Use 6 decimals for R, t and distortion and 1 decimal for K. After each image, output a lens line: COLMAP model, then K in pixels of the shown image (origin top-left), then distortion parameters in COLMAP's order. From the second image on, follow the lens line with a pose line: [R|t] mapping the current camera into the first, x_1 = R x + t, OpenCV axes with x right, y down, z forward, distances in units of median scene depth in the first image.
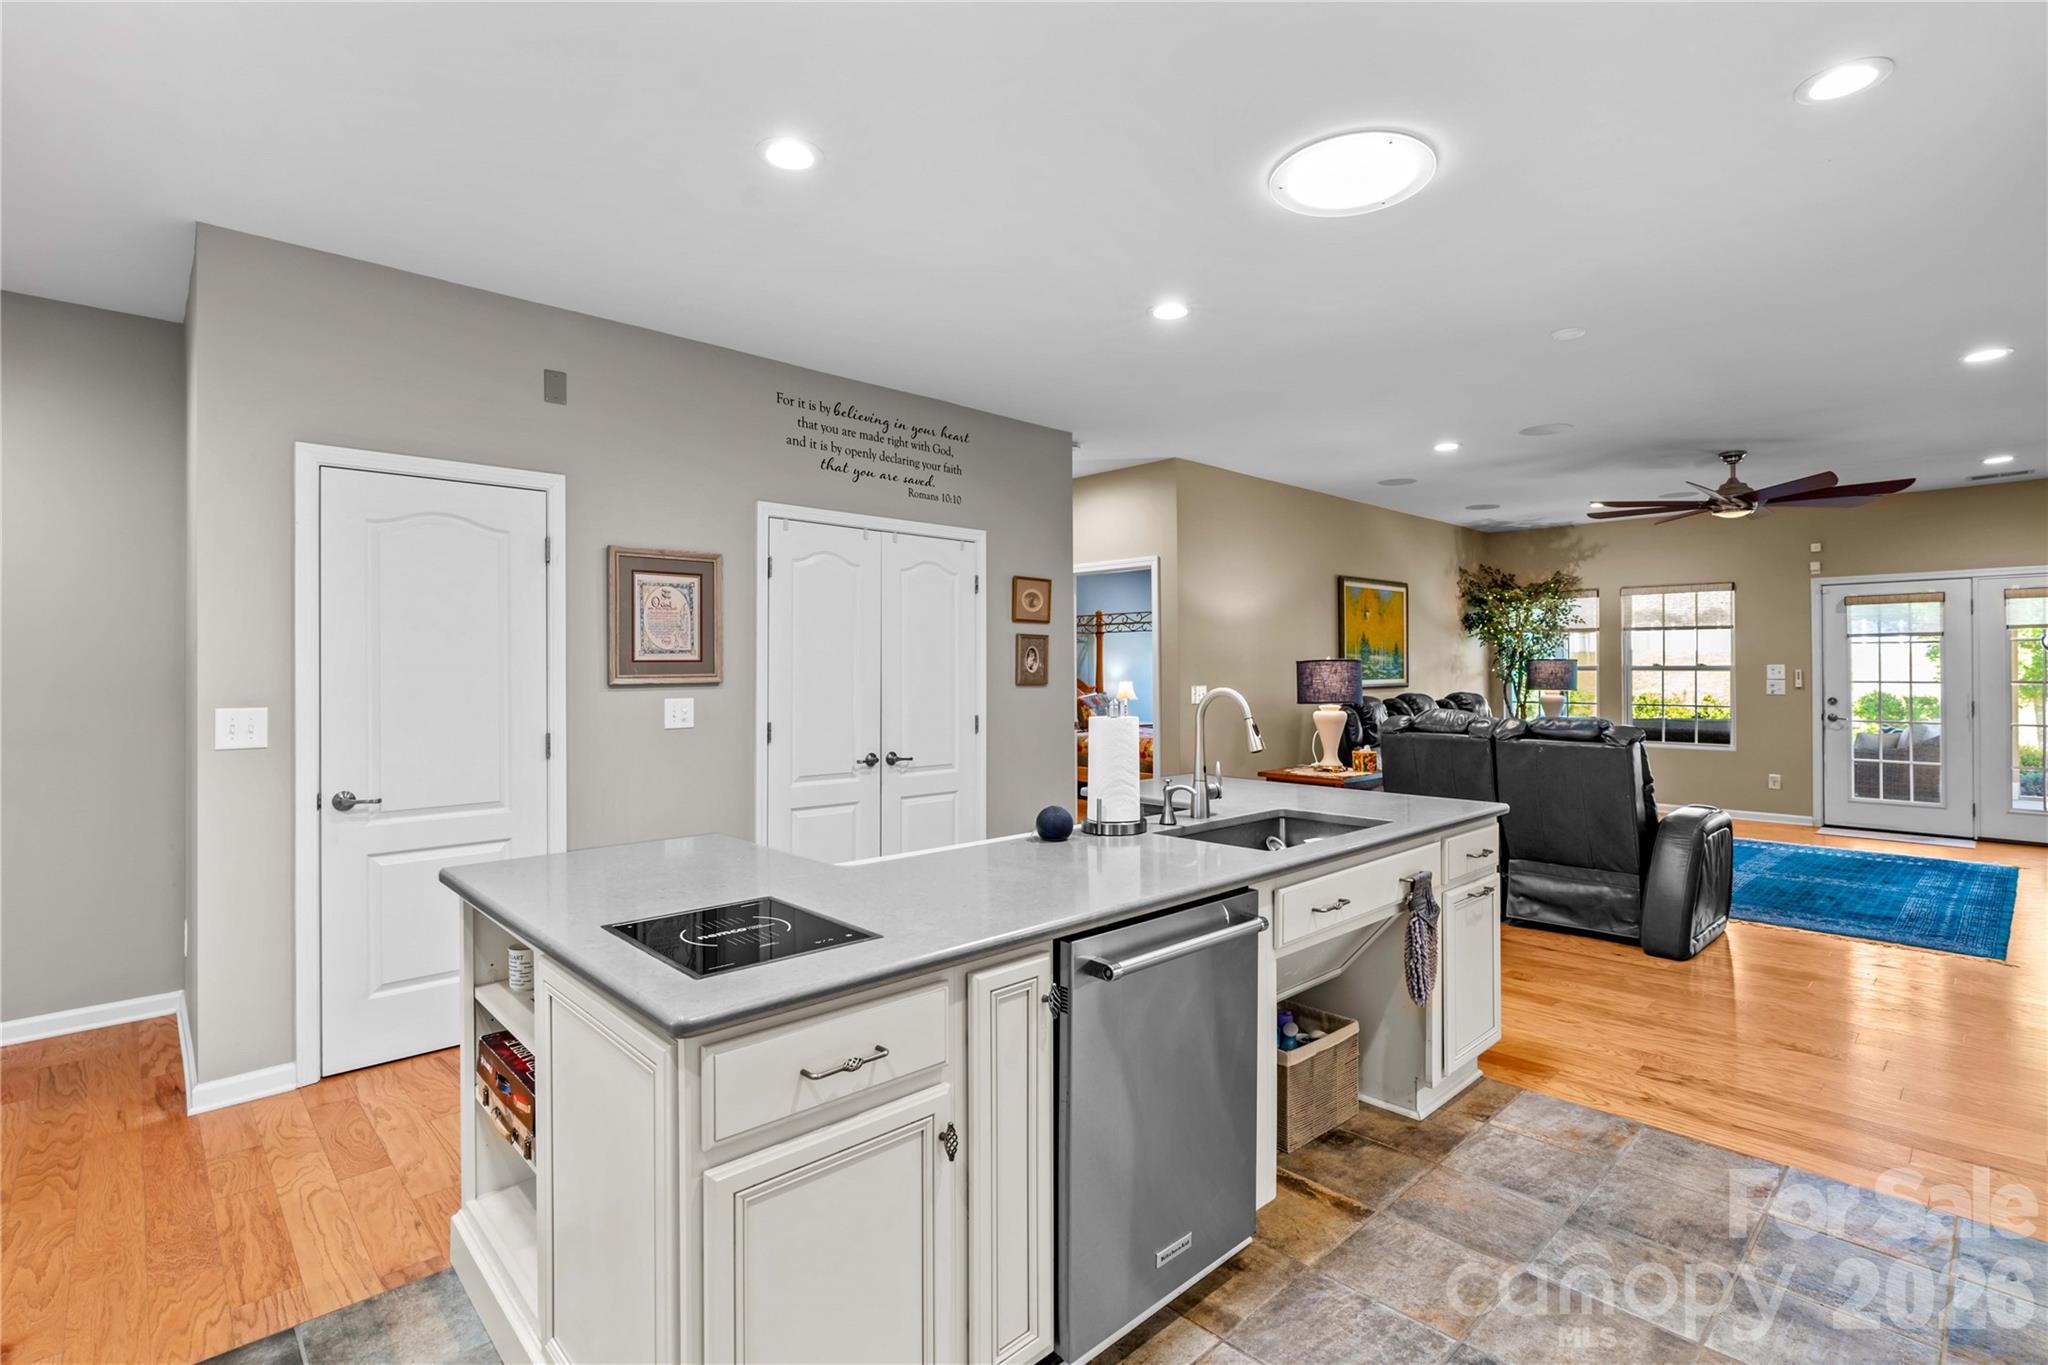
lens RADIAL K [[941.2, 0, 1030.4], [0, 941.2, 668.5], [0, 0, 1]] dist [-0.017708, 0.005077]
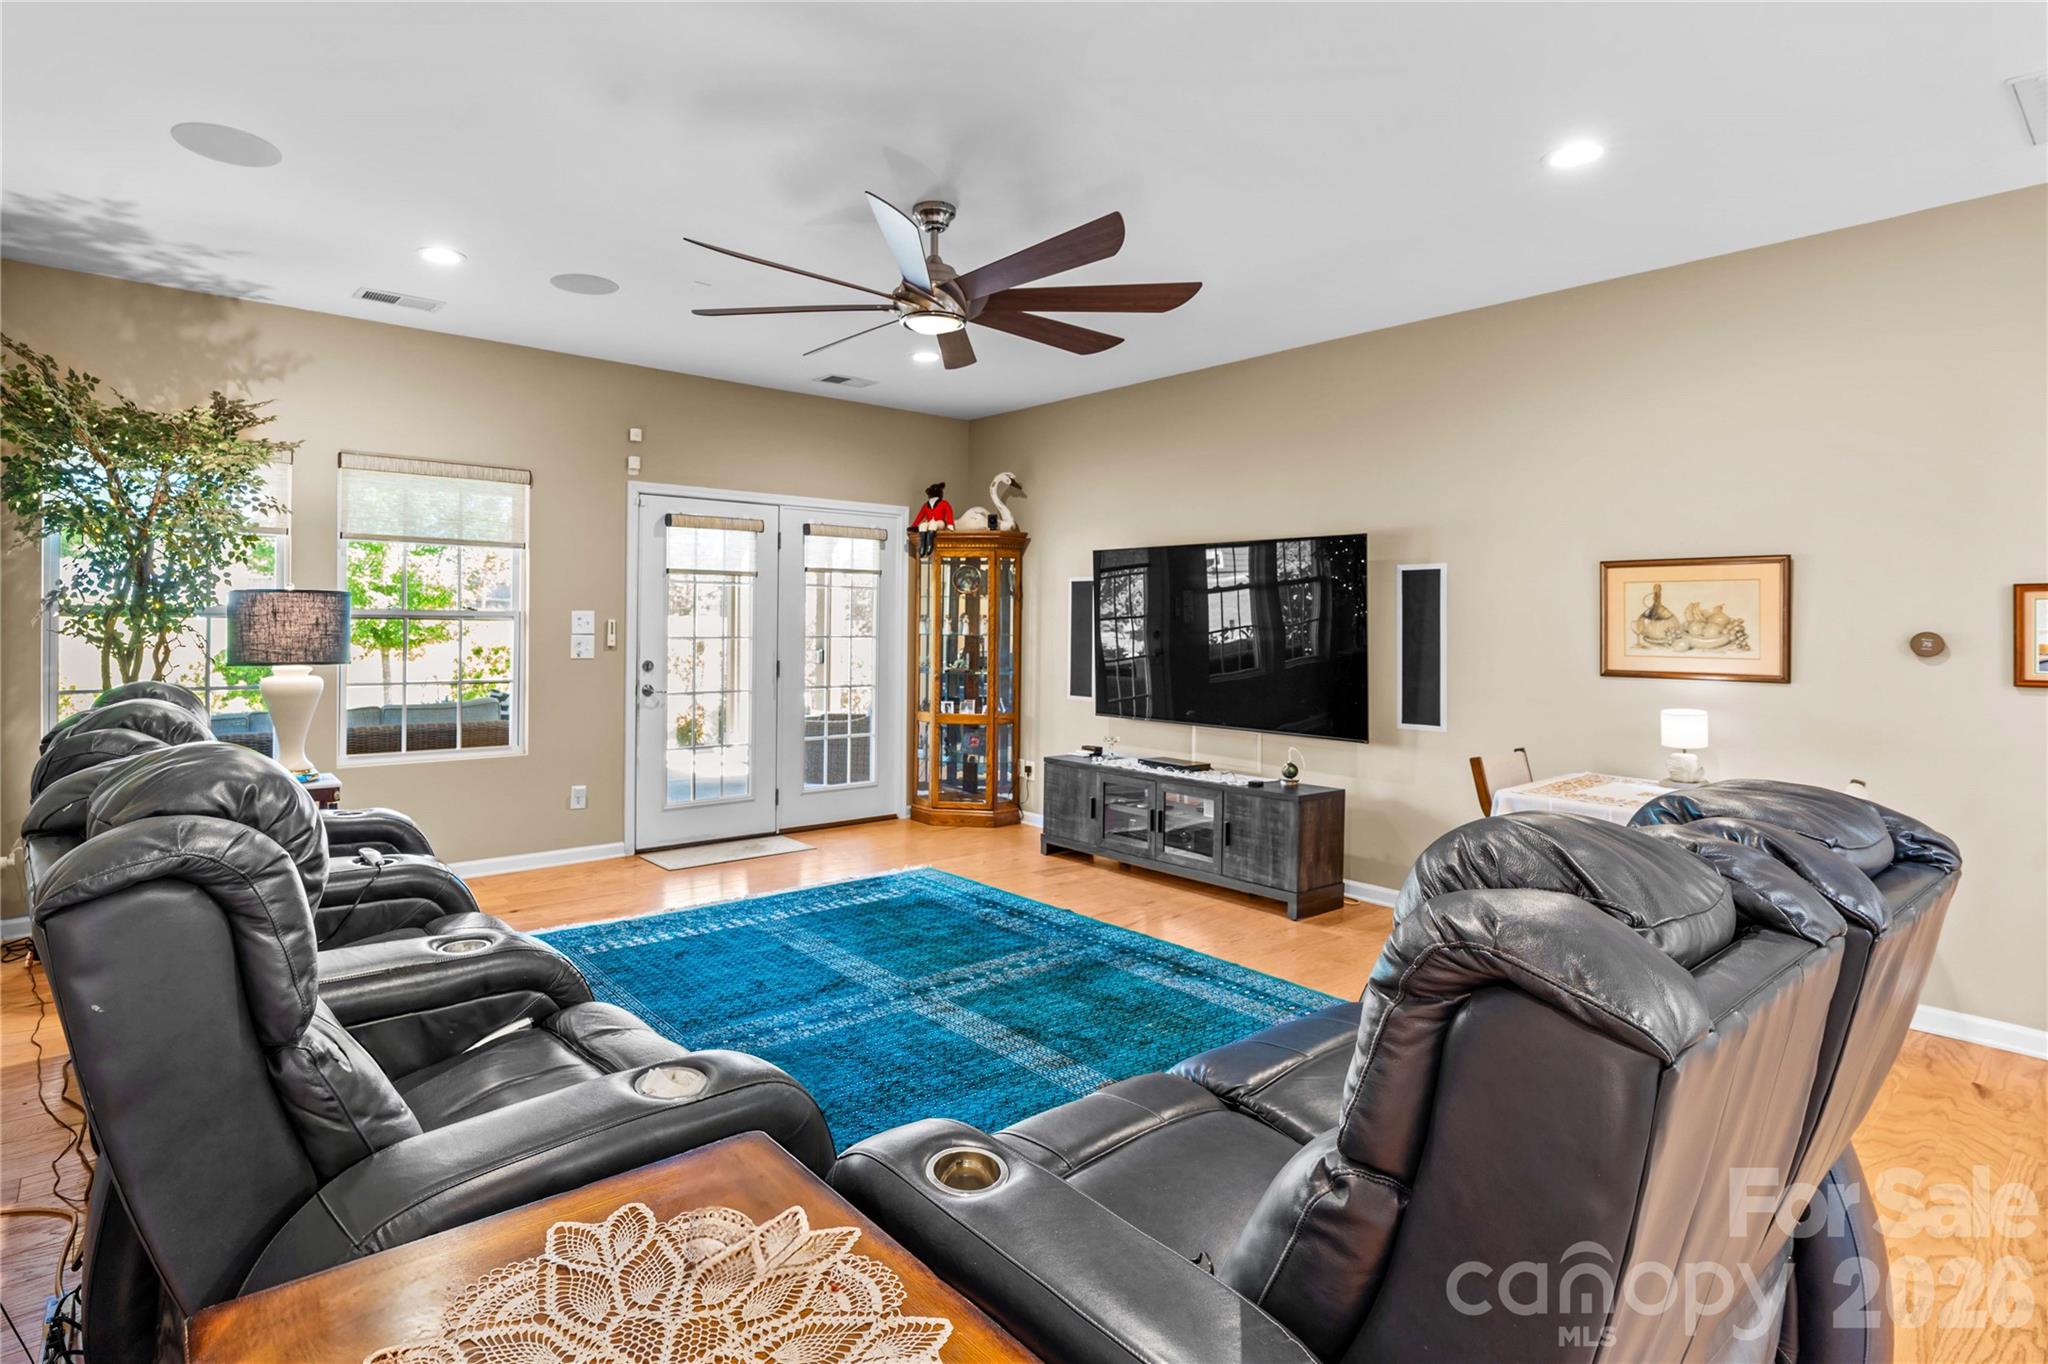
lens RADIAL K [[1032.3, 0, 916.0], [0, 1032.3, 628.4], [0, 0, 1]] dist [-0.017981, 0.002604]
pose [[0.092338, -0.005169, 0.995714, 0.173442], [-0.010689, 0.999924, 0.006182, 0.001063], [-0.995670, -0.011214, 0.092276, 0.951073]]
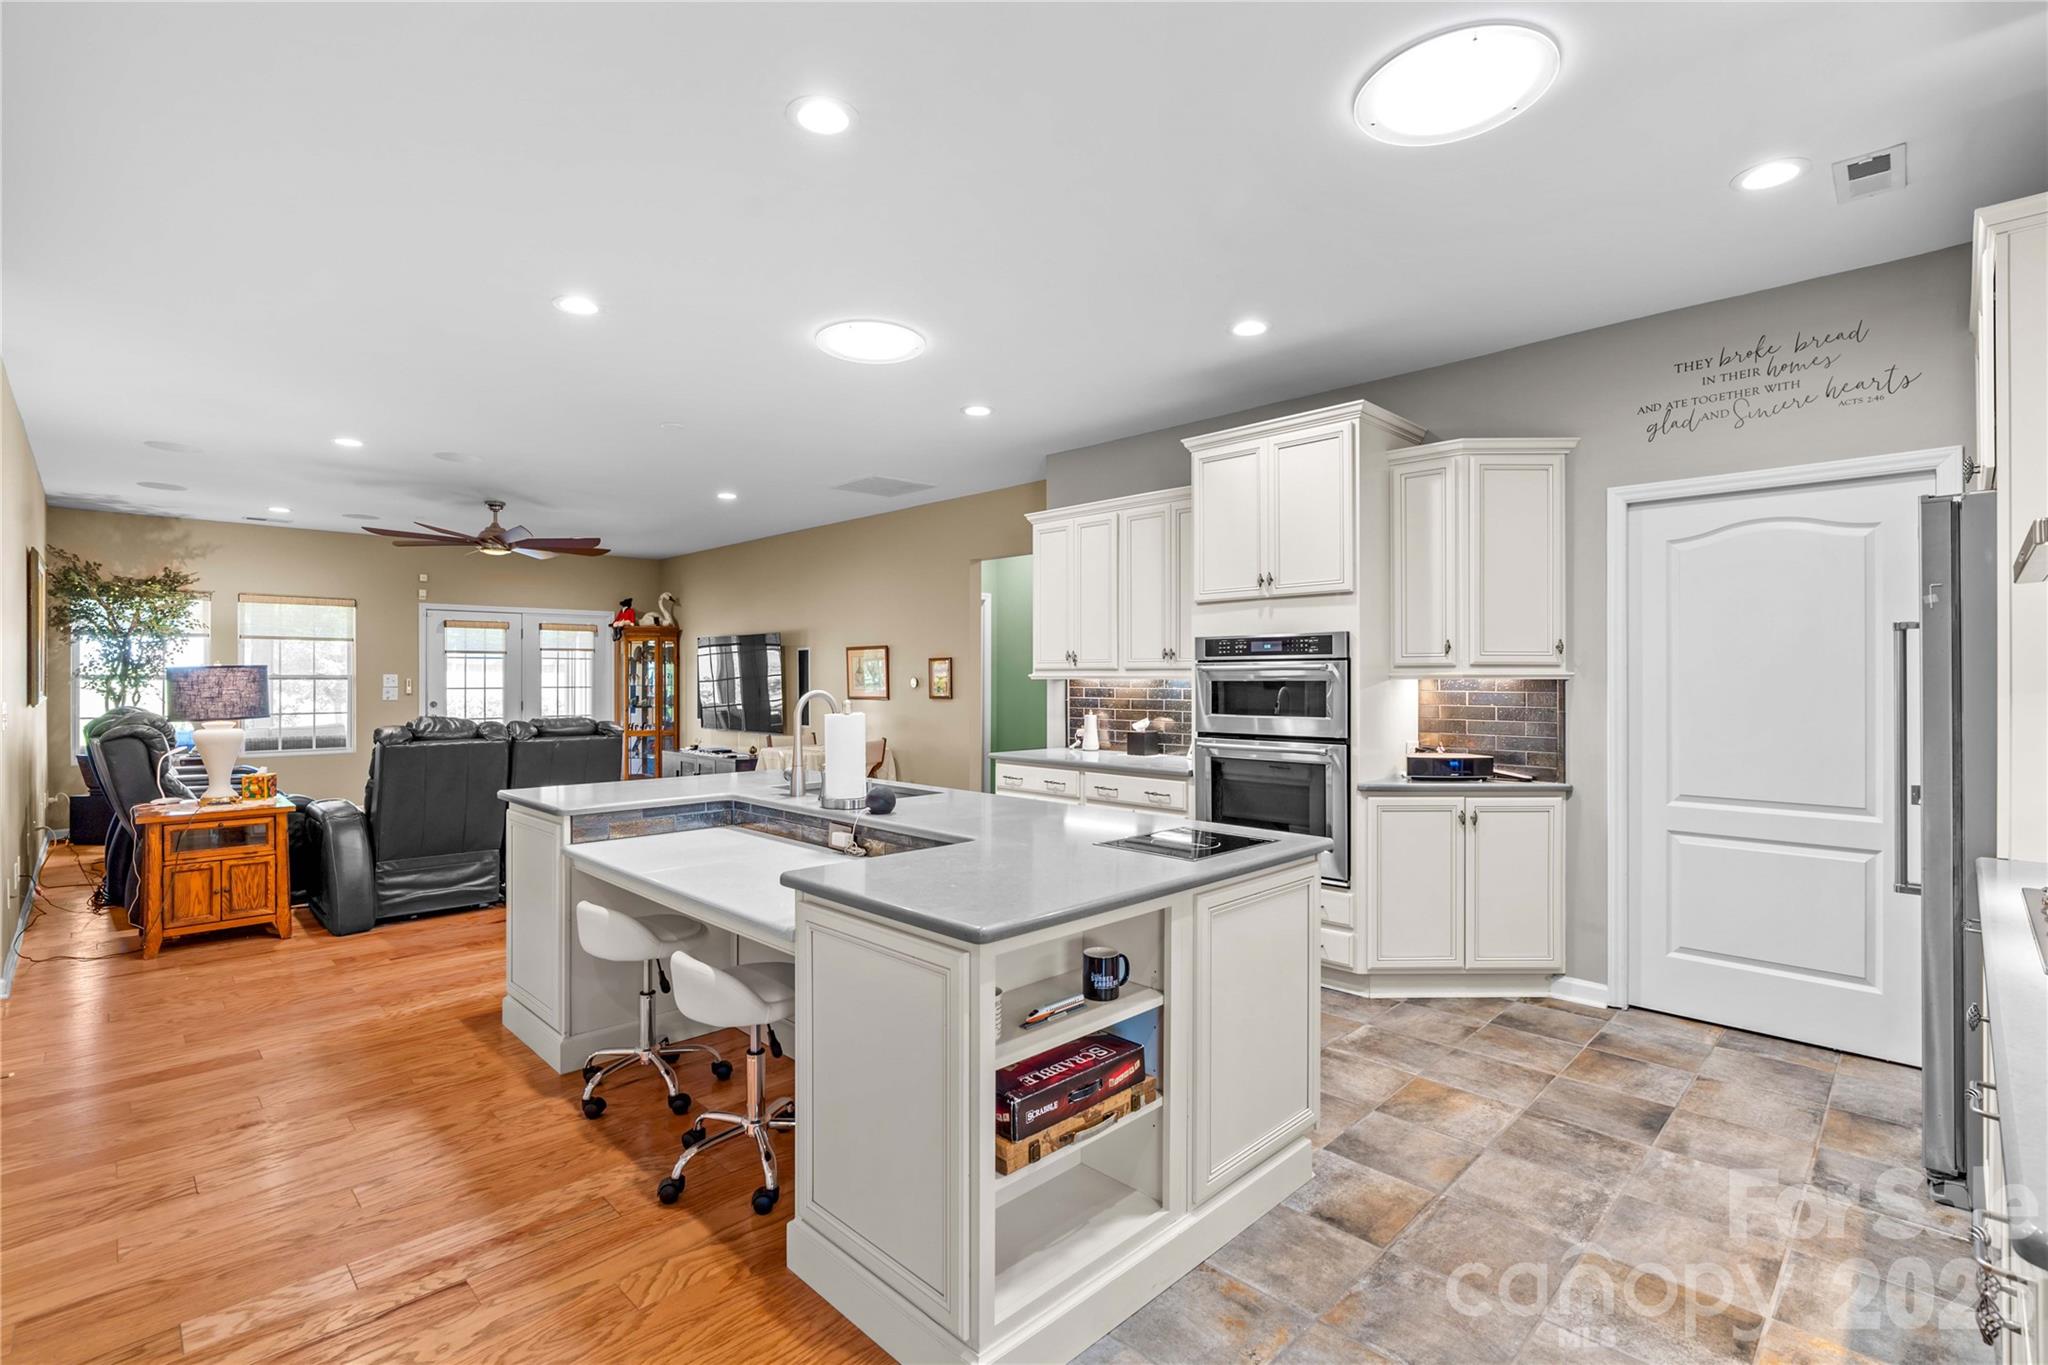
lens RADIAL K [[941.2, 0, 1015.9], [0, 941.2, 673.5], [0, 0, 1]] dist [-0.017708, 0.005077]
pose [[-0.022465, 0.005644, 0.999732, -0.493475], [0.001309, 0.999983, -0.005616, 0.002558], [-0.999747, 0.001183, -0.022472, 0.340083]]
